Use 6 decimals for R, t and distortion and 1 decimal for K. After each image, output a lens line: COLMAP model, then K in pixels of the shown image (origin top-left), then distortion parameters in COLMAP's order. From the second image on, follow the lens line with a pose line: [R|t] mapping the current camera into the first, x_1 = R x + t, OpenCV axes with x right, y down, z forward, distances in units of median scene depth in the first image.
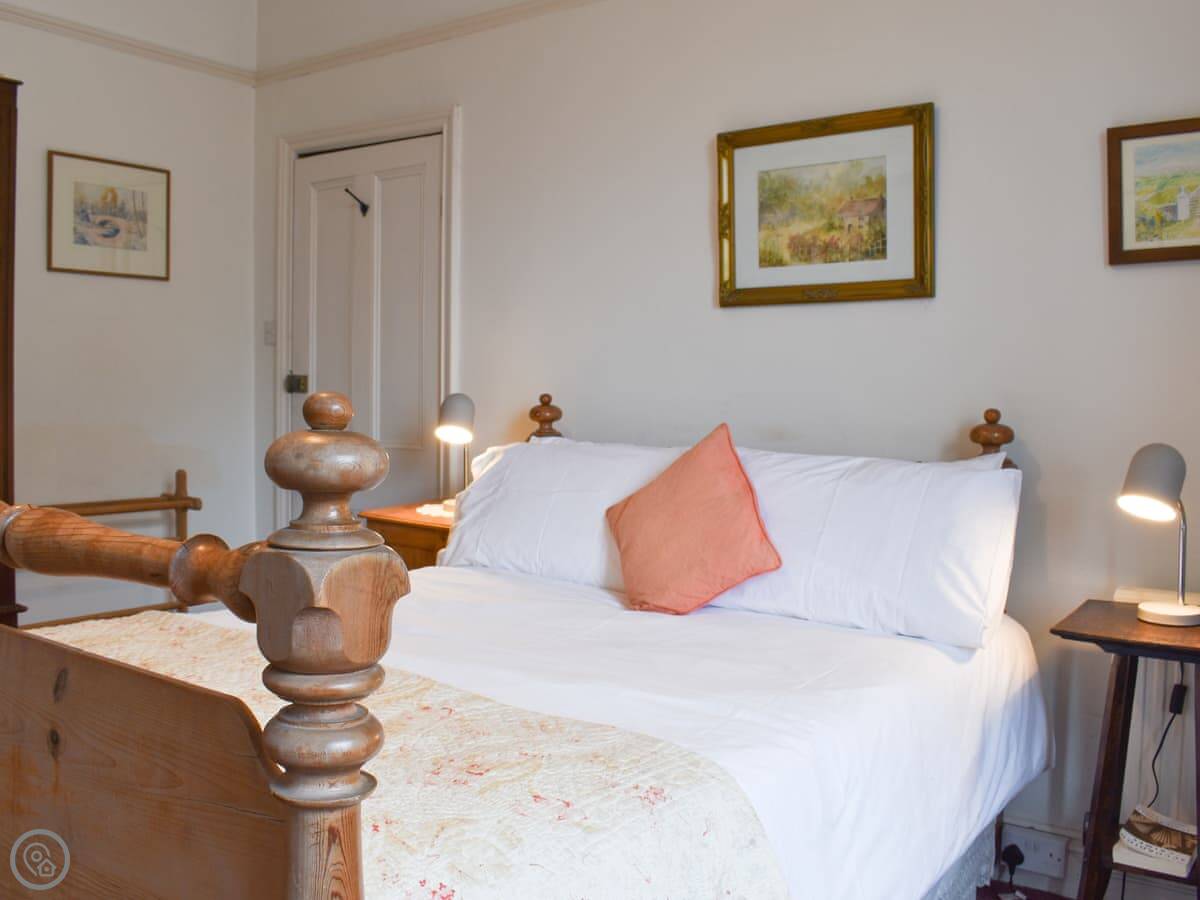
lens RADIAL K [[1111.6, 0, 601.5], [0, 1111.6, 430.0], [0, 0, 1]] dist [-0.077919, -0.003795]
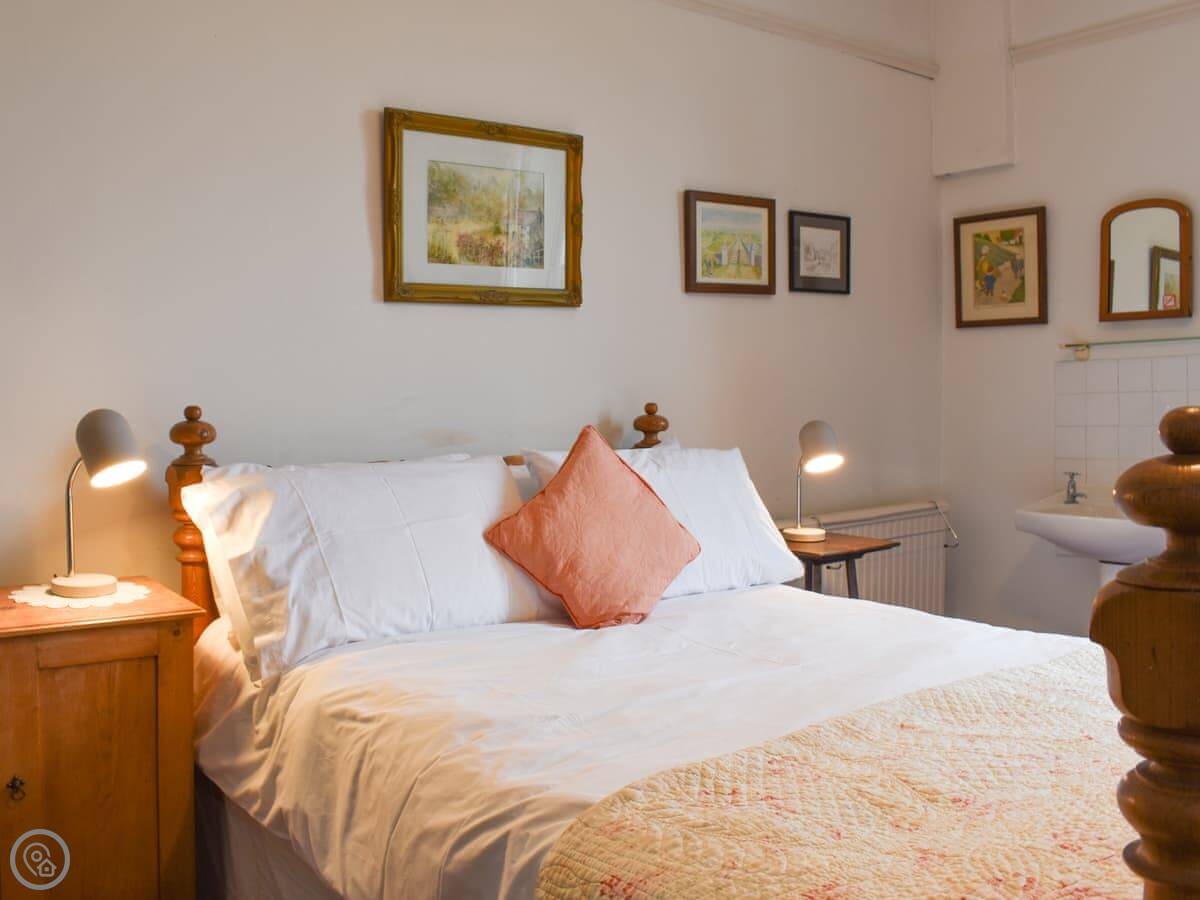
lens RADIAL K [[1111.6, 0, 601.5], [0, 1111.6, 430.0], [0, 0, 1]] dist [-0.077919, -0.003795]
pose [[0.268103, -0.056684, 0.961721, -0.758918], [0.047454, 0.997833, 0.045584, -0.042832], [-0.962221, 0.033416, 0.270212, 0.637697]]
